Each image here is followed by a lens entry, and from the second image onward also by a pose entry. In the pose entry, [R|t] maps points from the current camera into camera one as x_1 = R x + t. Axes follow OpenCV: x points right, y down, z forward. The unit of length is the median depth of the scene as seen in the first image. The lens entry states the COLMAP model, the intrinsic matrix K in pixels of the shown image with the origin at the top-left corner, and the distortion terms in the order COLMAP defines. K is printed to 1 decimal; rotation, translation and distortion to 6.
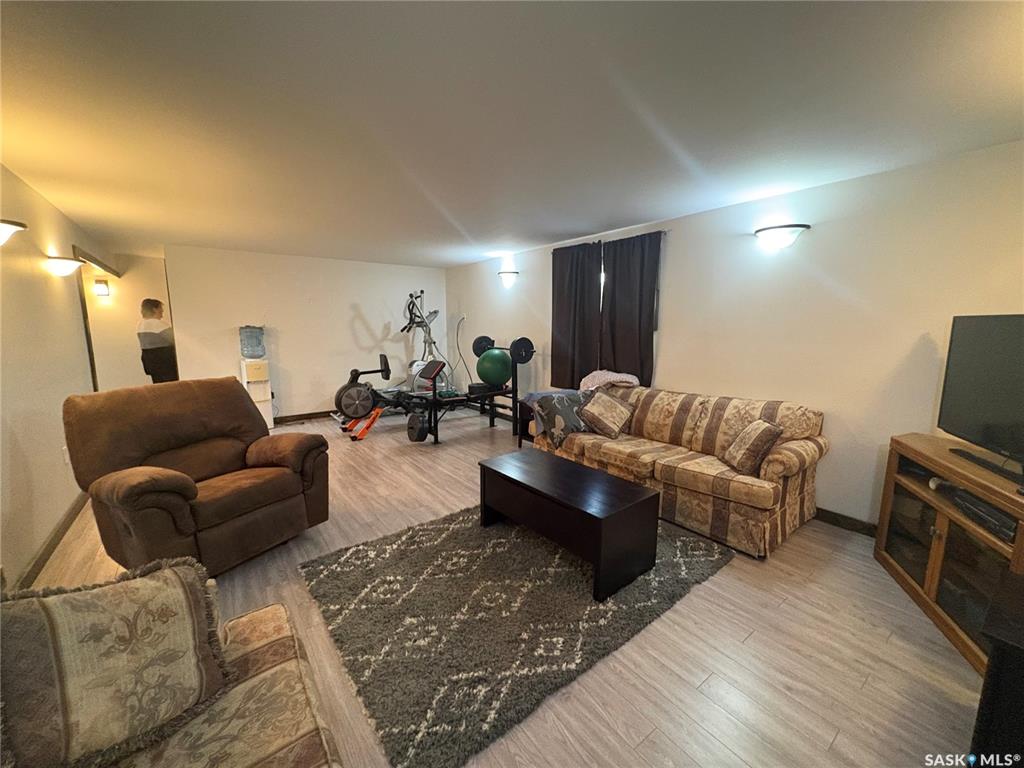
lens RADIAL K [[407.6, 0, 509.6], [0, 407.6, 383.0], [0, 0, 1]] dist [0.000708, -0.000182]
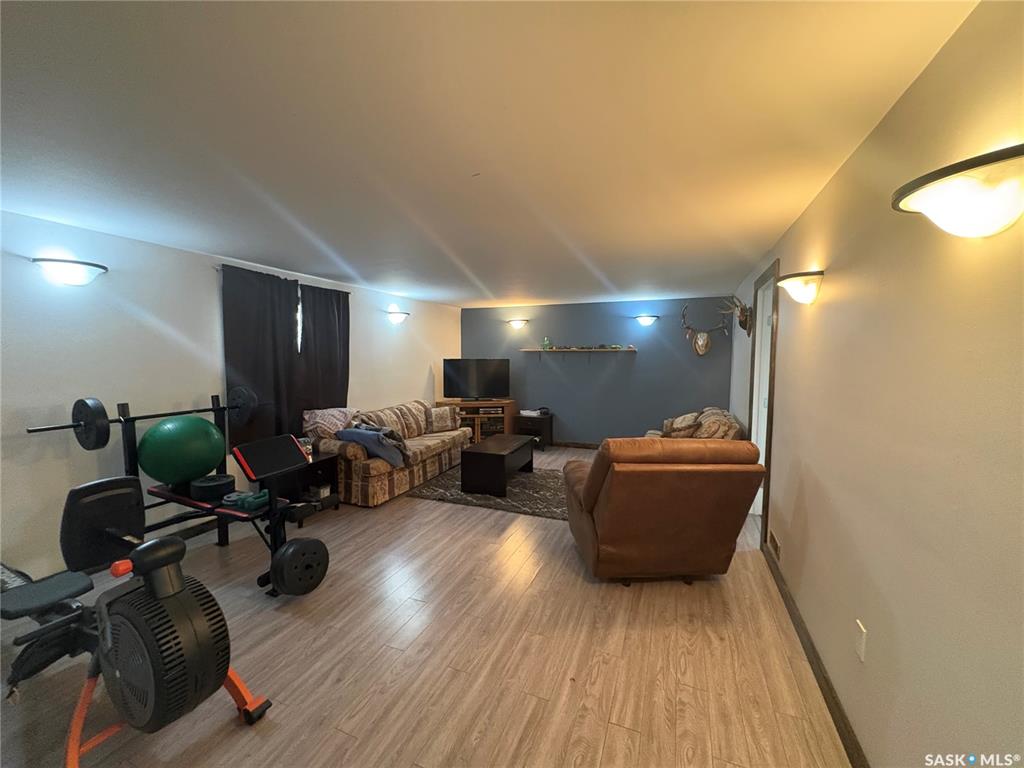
lens RADIAL K [[407.6, 0, 510.0], [0, 407.6, 382.8], [0, 0, 1]] dist [0.000708, -0.000182]
pose [[-0.505864, -0.062679, 0.860333, -0.909377], [0.121929, 0.982148, 0.143246, -0.189383], [-0.853953, 0.177362, -0.489191, 1.105476]]
